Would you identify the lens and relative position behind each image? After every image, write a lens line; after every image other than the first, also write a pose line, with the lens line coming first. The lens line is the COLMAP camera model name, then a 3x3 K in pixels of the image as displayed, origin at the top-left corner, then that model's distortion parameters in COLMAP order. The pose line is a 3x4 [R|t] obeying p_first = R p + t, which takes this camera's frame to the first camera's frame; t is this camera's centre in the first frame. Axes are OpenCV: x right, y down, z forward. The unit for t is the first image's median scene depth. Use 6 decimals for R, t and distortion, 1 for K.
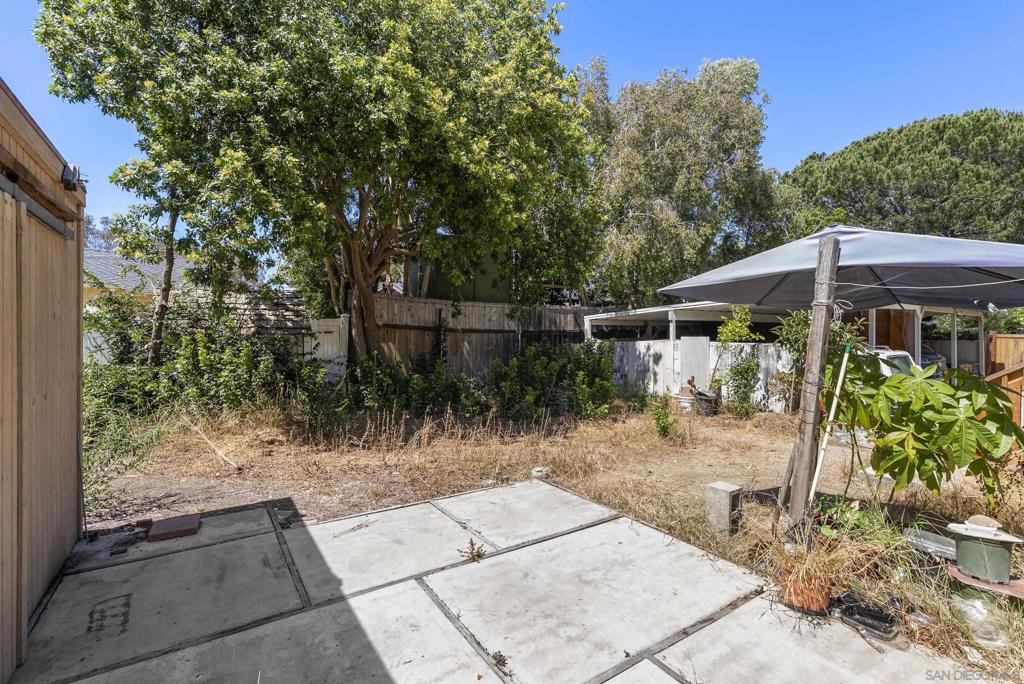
lens RADIAL K [[465.6, 0, 512.6], [0, 465.6, 340.4], [0, 0, 1]] dist [-0.010430, 0.000681]
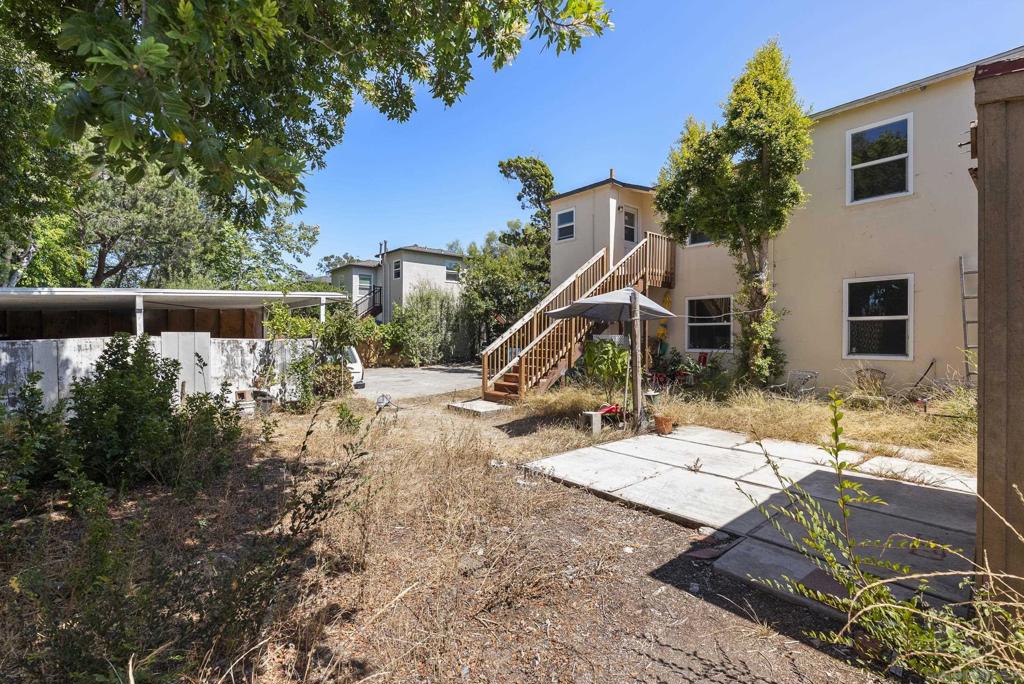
lens RADIAL K [[465.6, 0, 511.5], [0, 465.6, 340.1], [0, 0, 1]] dist [-0.010430, 0.000681]
pose [[-0.124234, -0.014868, 0.992142, -1.085541], [0.007848, 0.999842, 0.015966, -0.006413], [-0.992222, 0.009769, -0.124097, 1.249089]]
